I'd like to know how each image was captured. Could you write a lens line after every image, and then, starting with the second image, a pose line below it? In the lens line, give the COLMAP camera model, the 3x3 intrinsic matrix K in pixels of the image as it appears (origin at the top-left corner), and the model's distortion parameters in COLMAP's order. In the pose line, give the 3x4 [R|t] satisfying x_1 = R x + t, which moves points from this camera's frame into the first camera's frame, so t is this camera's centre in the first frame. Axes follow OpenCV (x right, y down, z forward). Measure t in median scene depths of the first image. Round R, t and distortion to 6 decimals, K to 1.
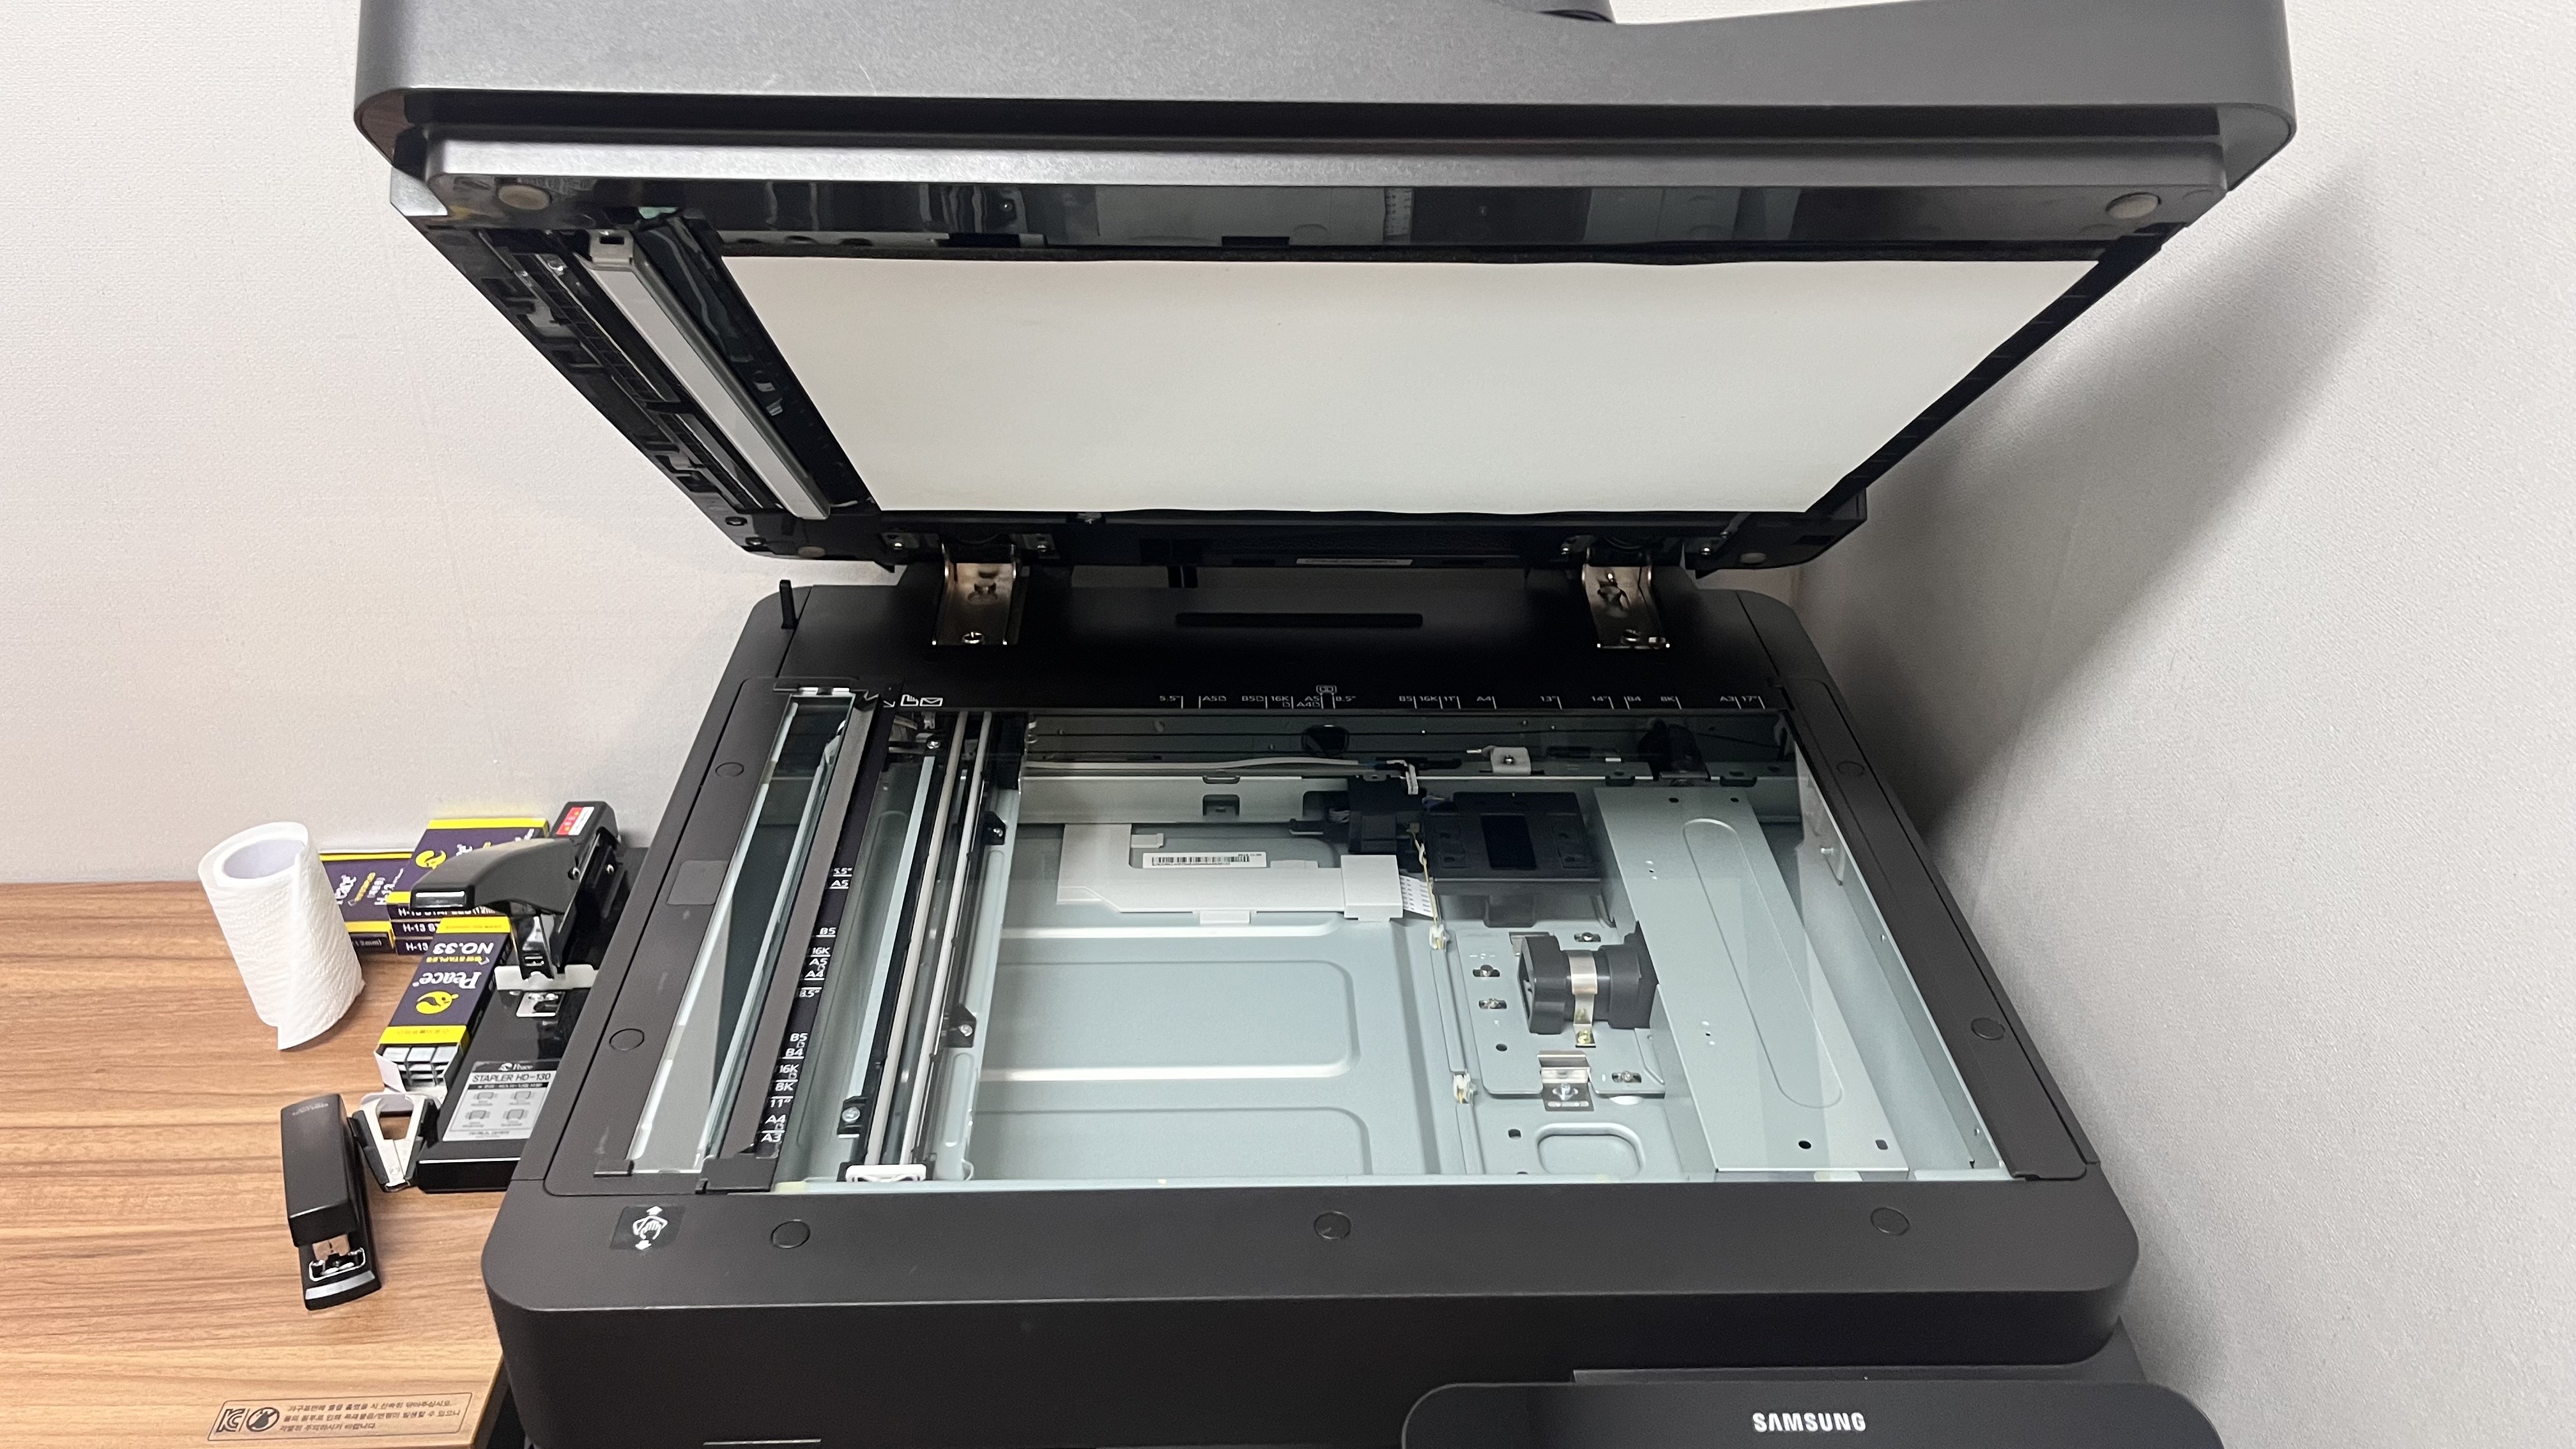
lens RADIAL K [[1956.0, 0, 1288.0], [0, 1956.0, 724.5], [0, 0, 1]] dist [0.009297, 0.002665]
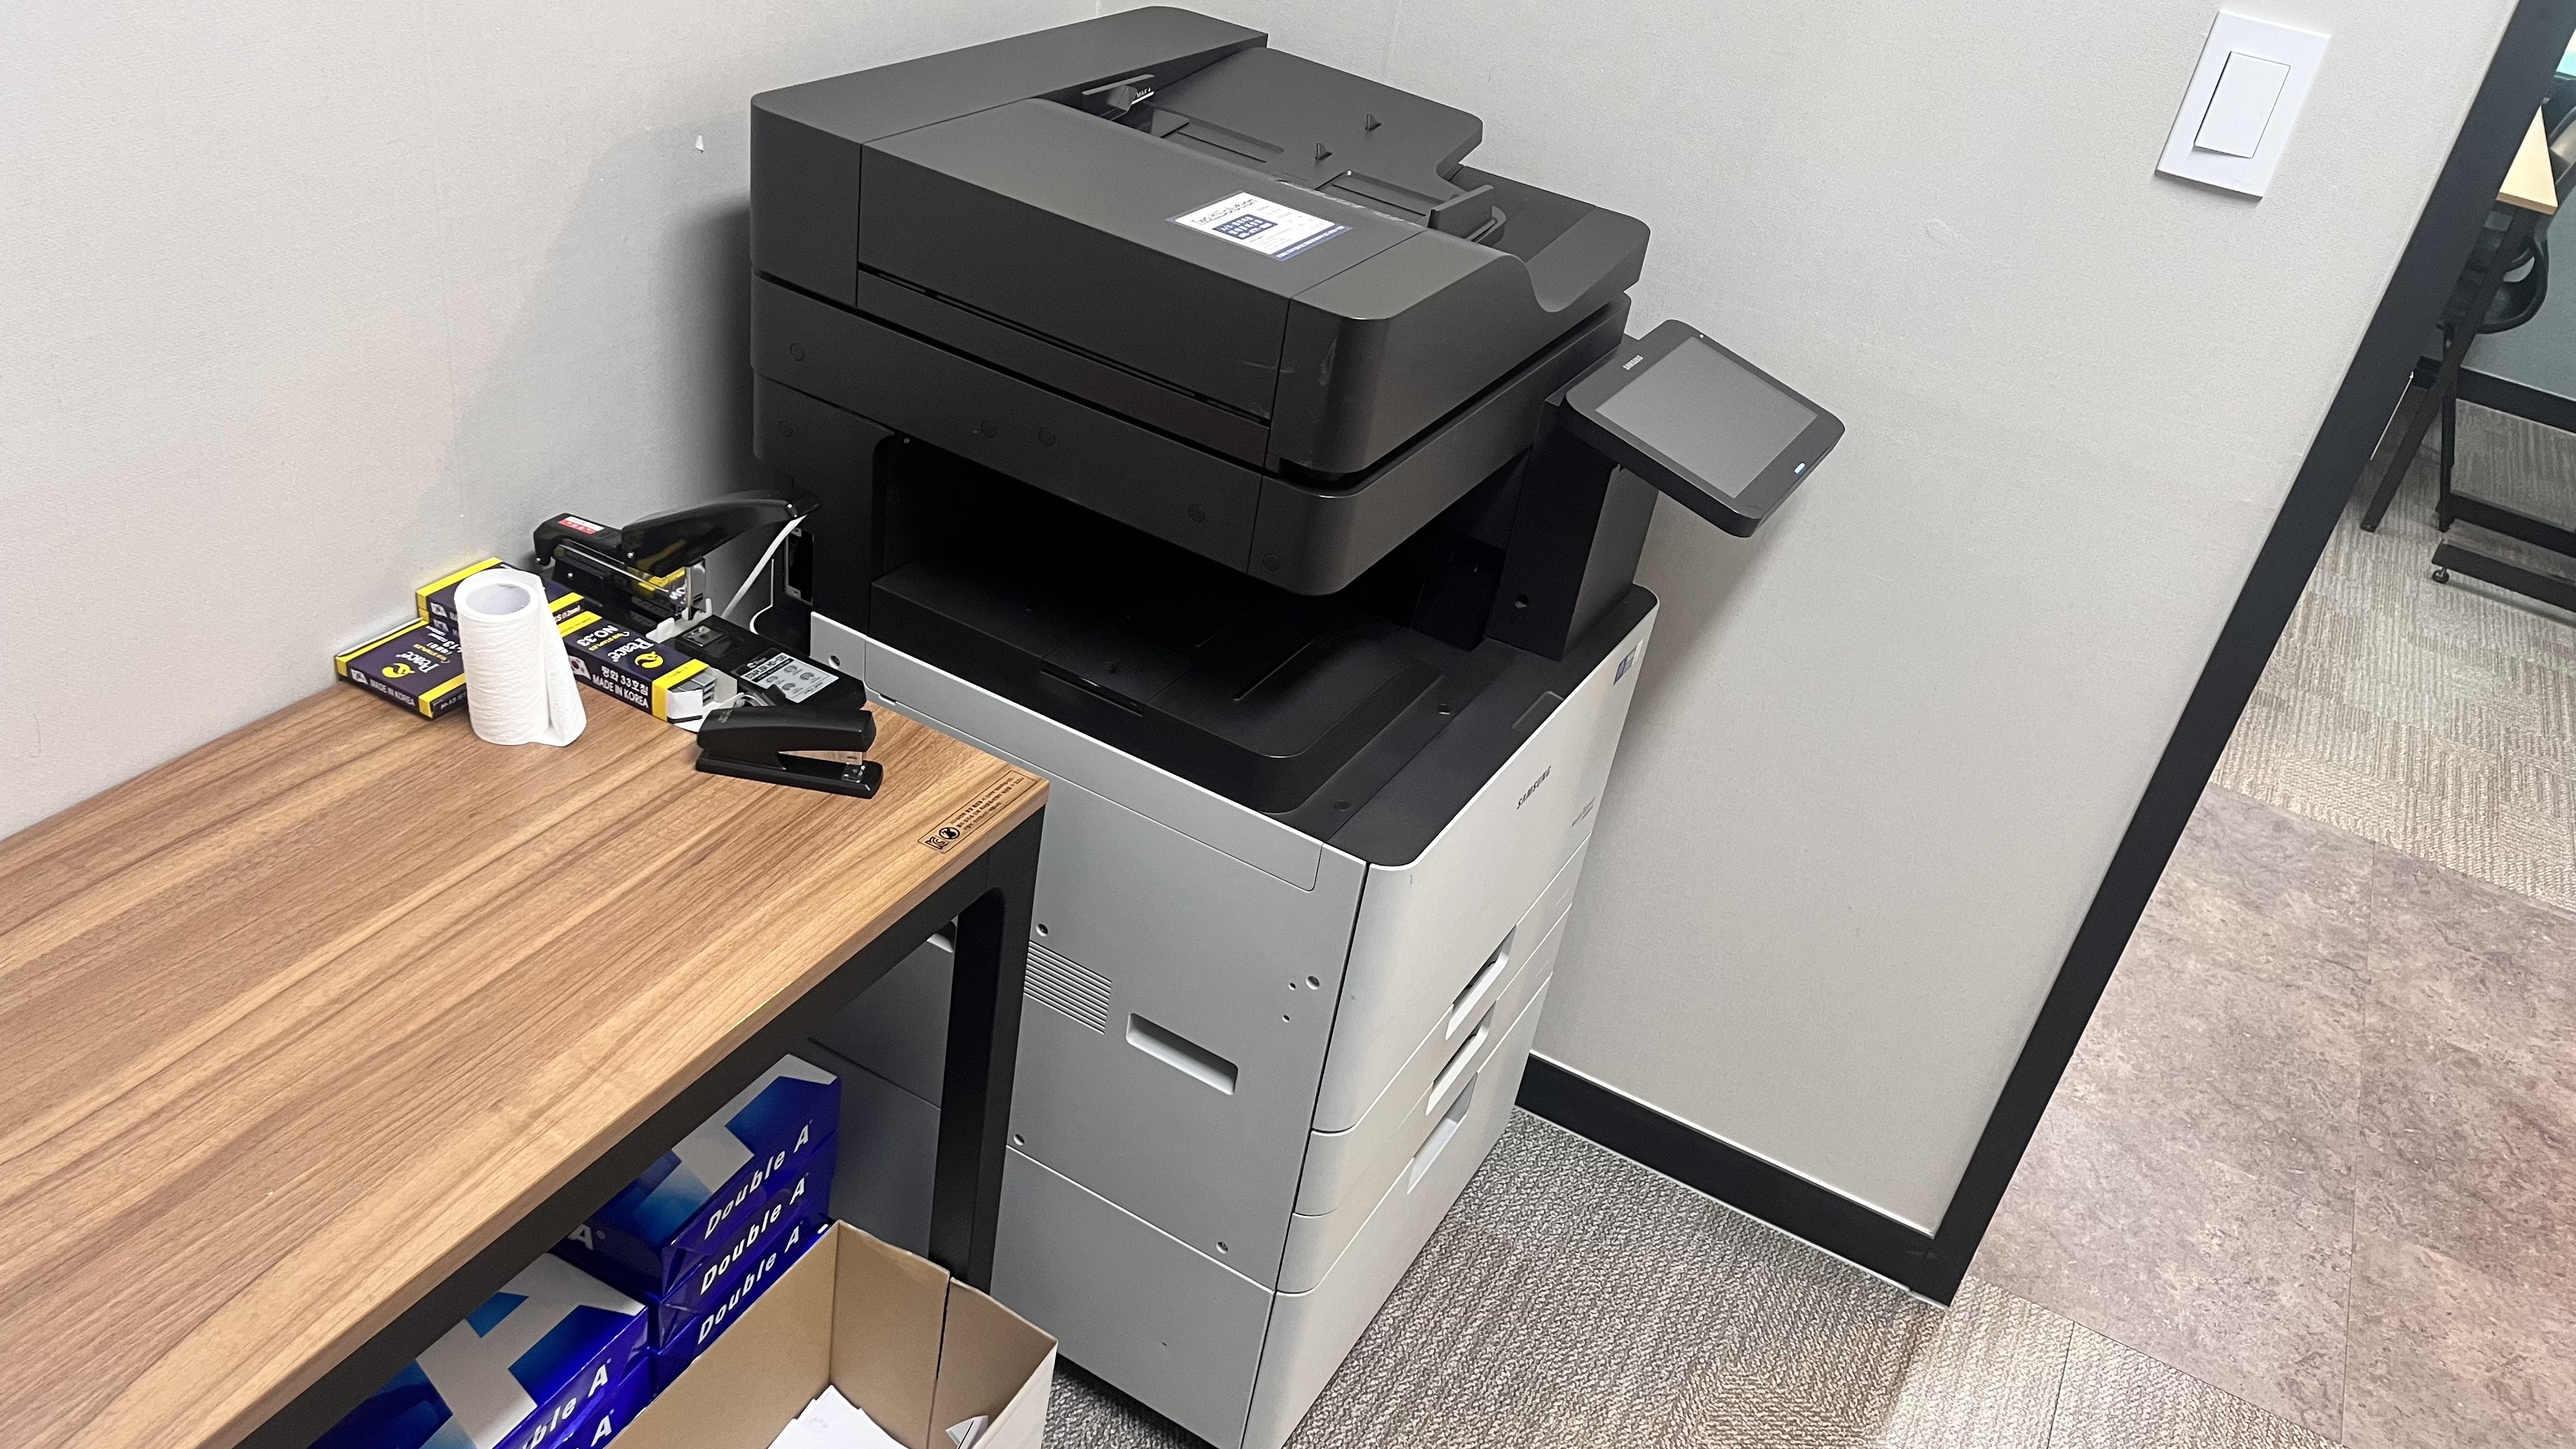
lens RADIAL K [[1956.0, 0, 1288.0], [0, 1956.0, 724.5], [0, 0, 1]] dist [0.009297, 0.002665]
pose [[0.514099, -0.410002, 0.753393, -1.214805], [0.316763, 0.907018, 0.277454, -0.040245], [-0.797097, 0.096008, 0.596170, -0.074203]]
